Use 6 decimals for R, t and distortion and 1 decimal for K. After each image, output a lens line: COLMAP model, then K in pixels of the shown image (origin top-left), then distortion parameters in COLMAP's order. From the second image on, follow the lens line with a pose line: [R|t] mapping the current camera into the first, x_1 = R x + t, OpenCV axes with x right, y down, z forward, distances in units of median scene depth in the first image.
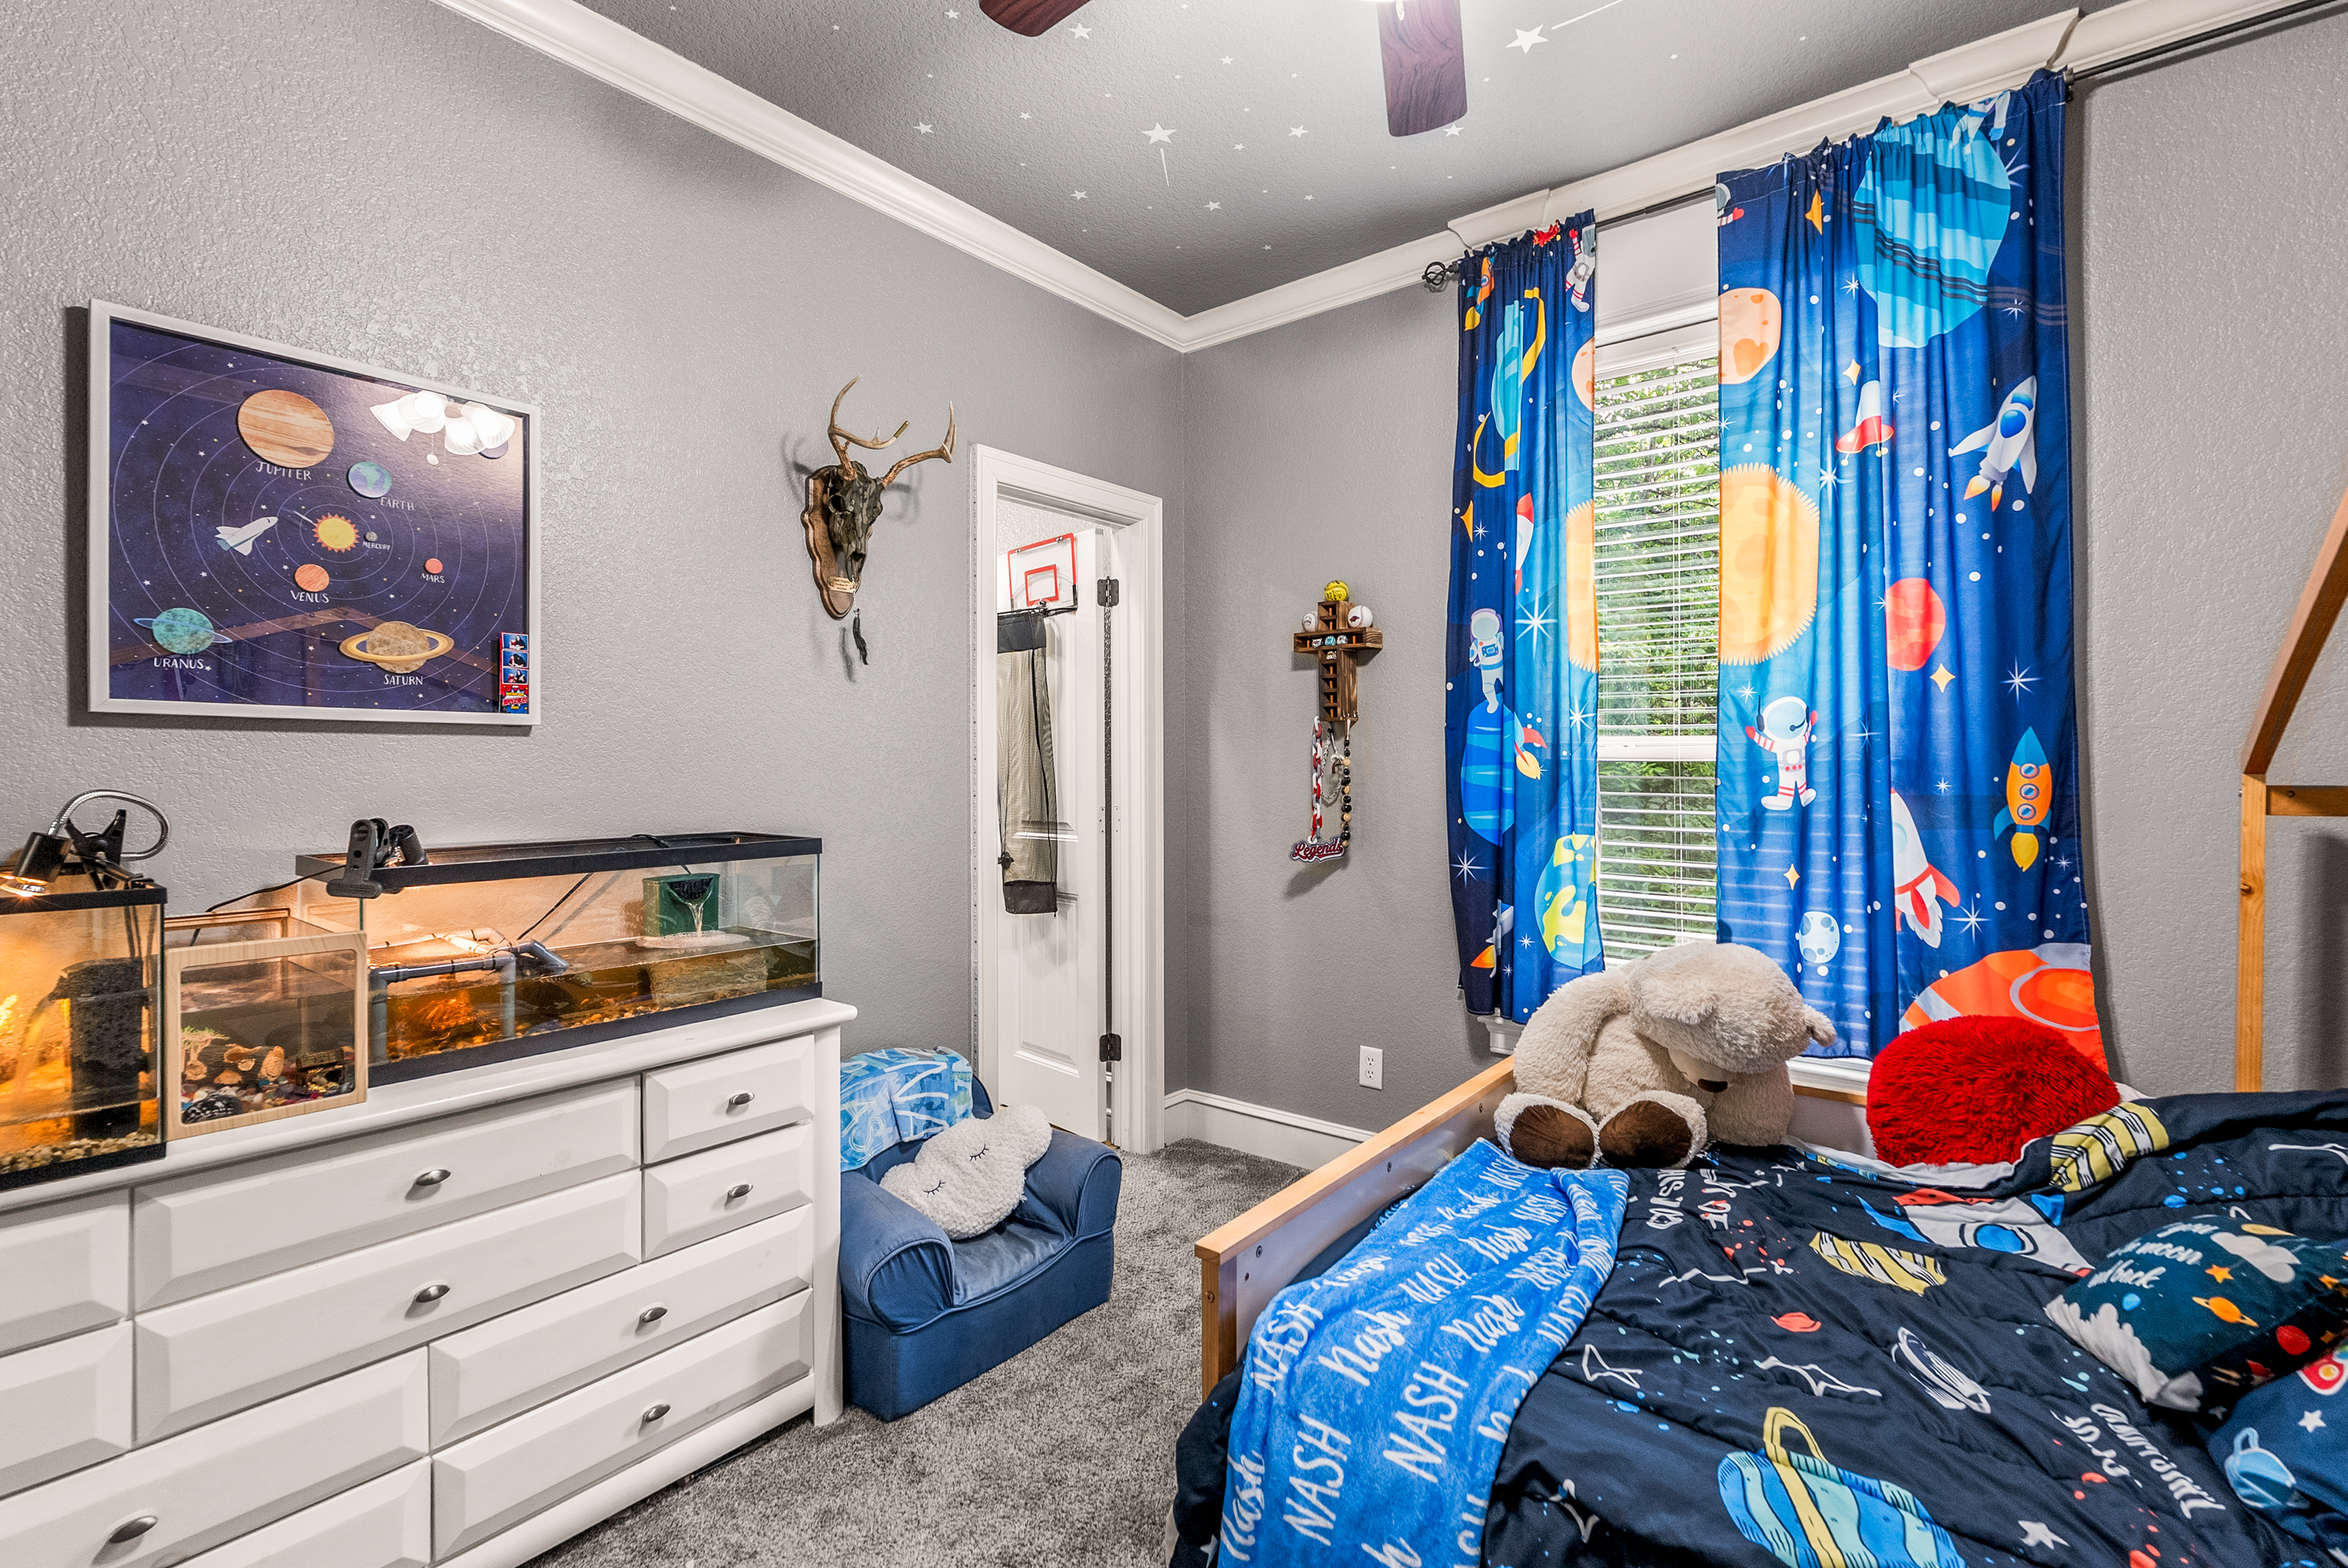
lens RADIAL K [[1060.8, 0, 1174.0], [0, 1060.8, 775.0], [0, 0, 1]] dist [-0.008634, 0.001236]
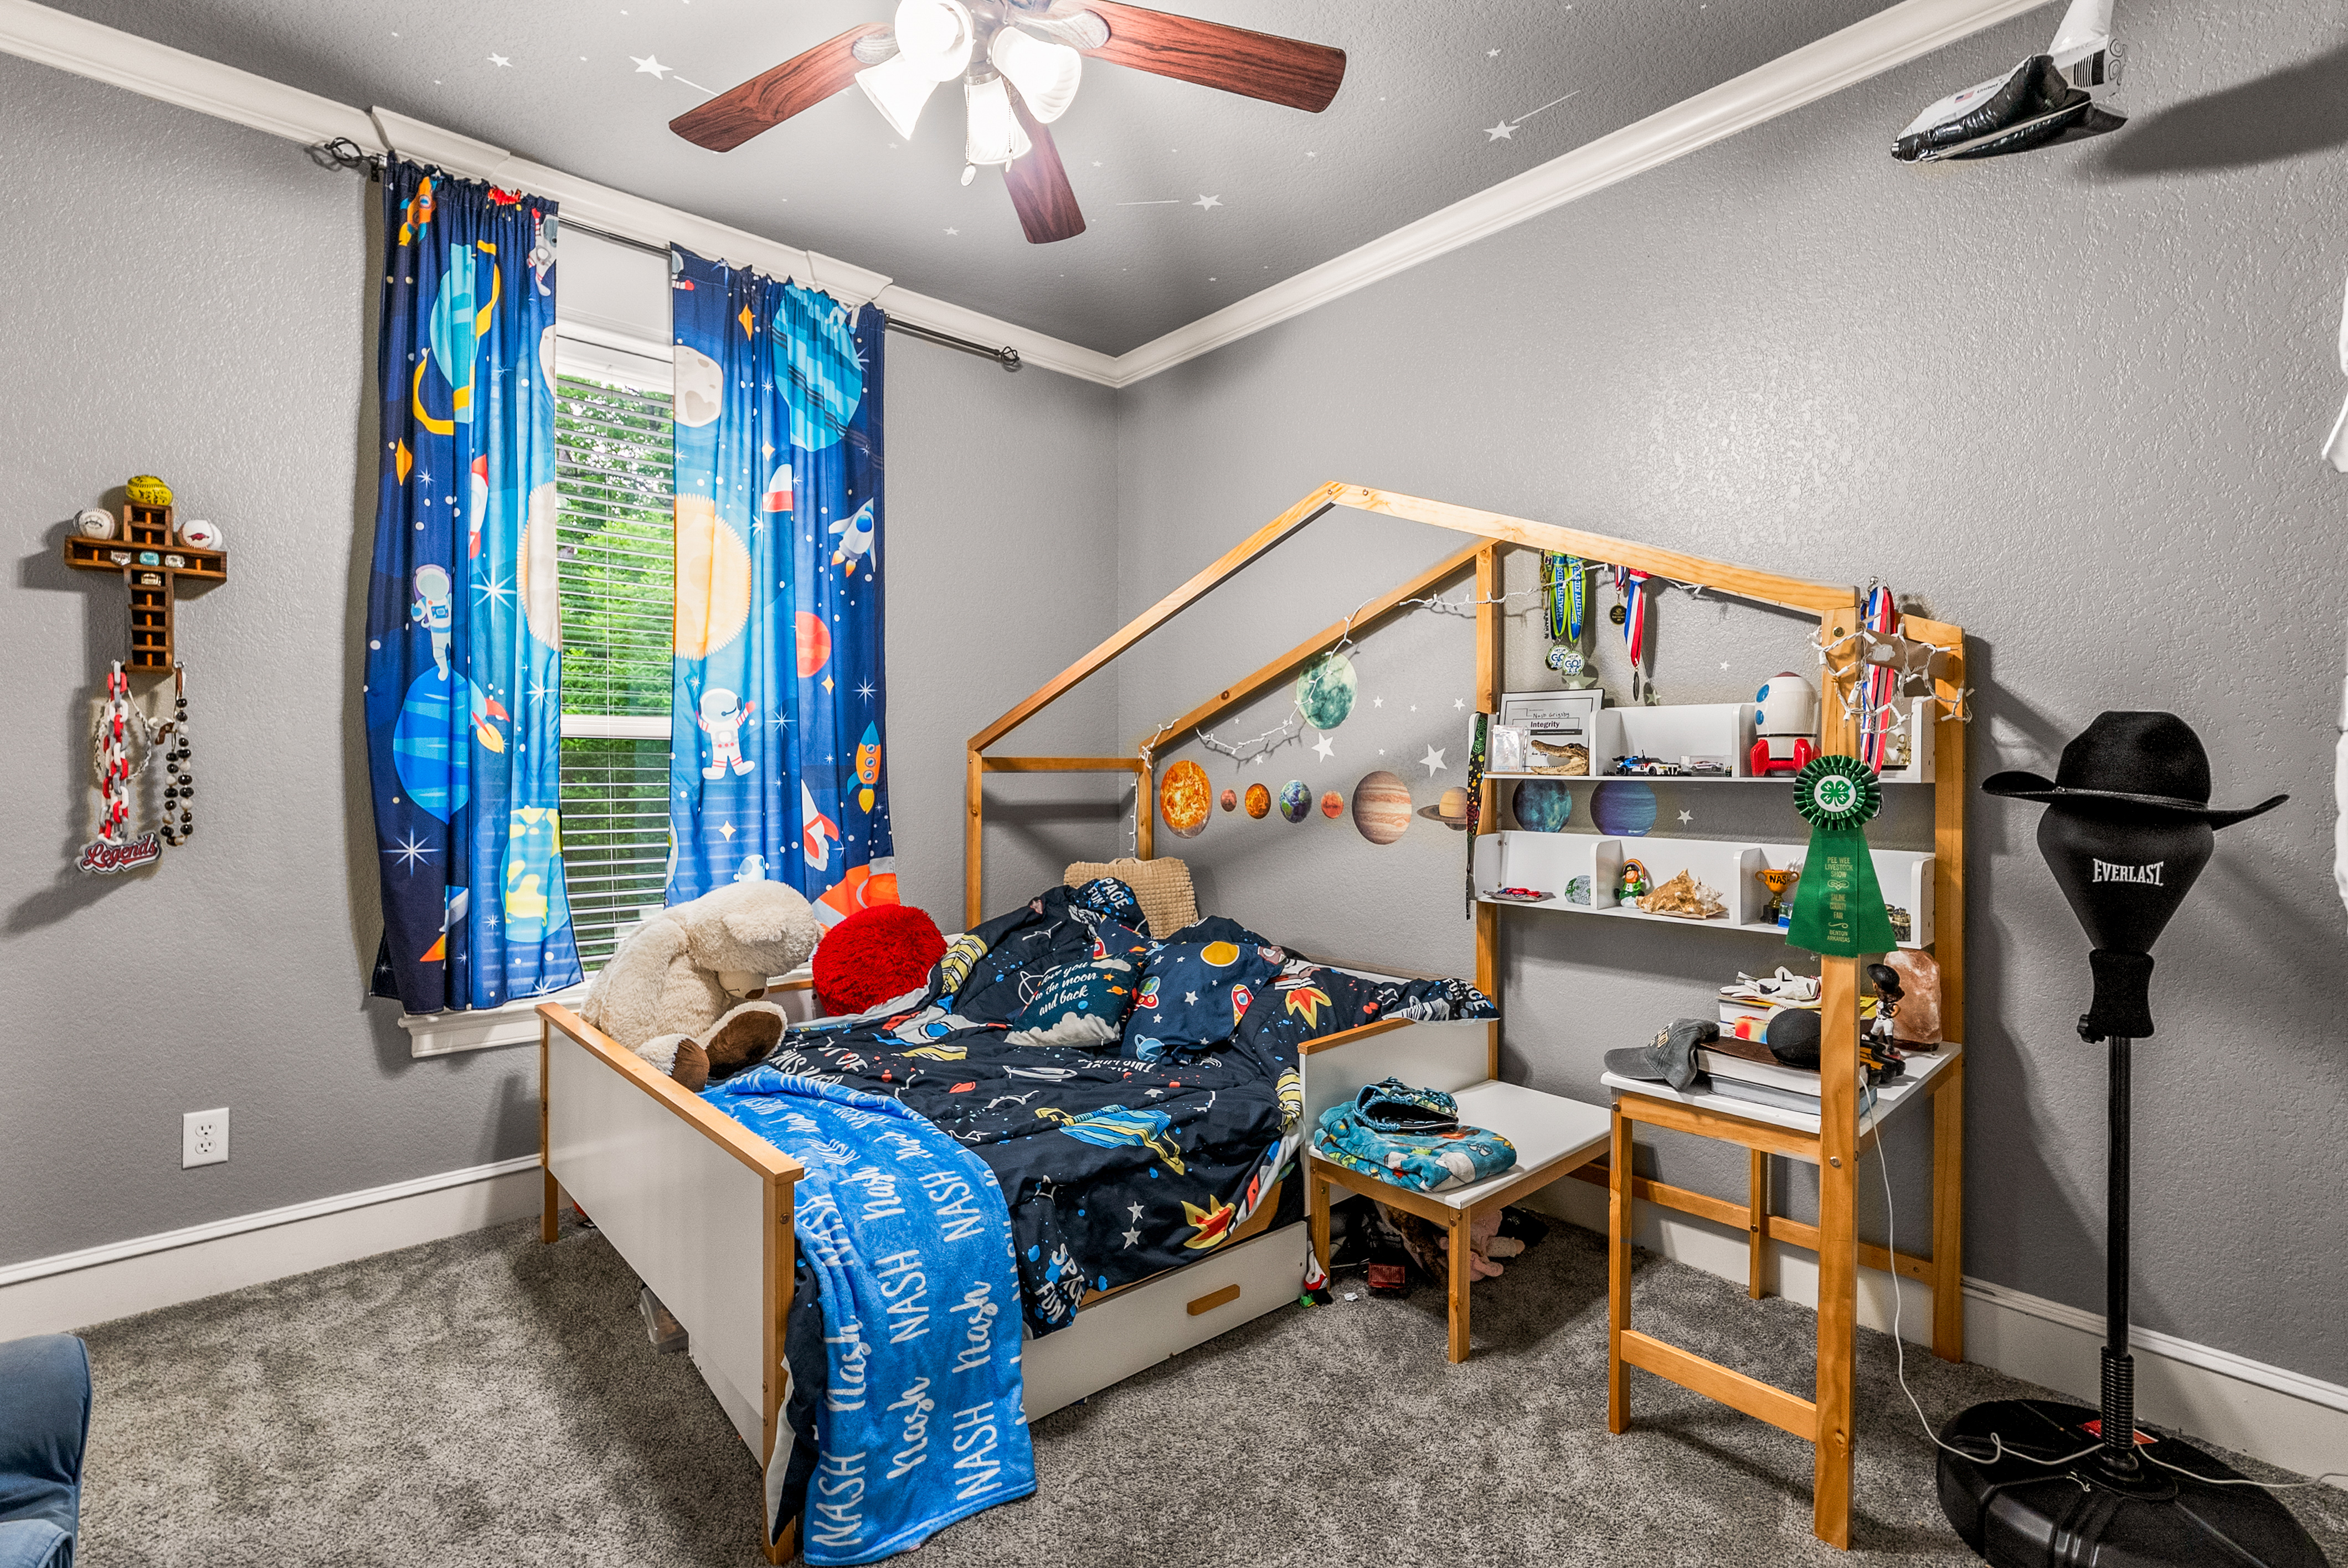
lens RADIAL K [[1060.8, 0, 1173.6], [0, 1060.8, 768.4], [0, 0, 1]] dist [-0.008634, 0.001236]
pose [[0.158924, 0.001777, 0.987289, -0.575066], [0.006805, 0.999973, -0.002896, 0.028143], [-0.987267, 0.007179, 0.158908, 0.266677]]
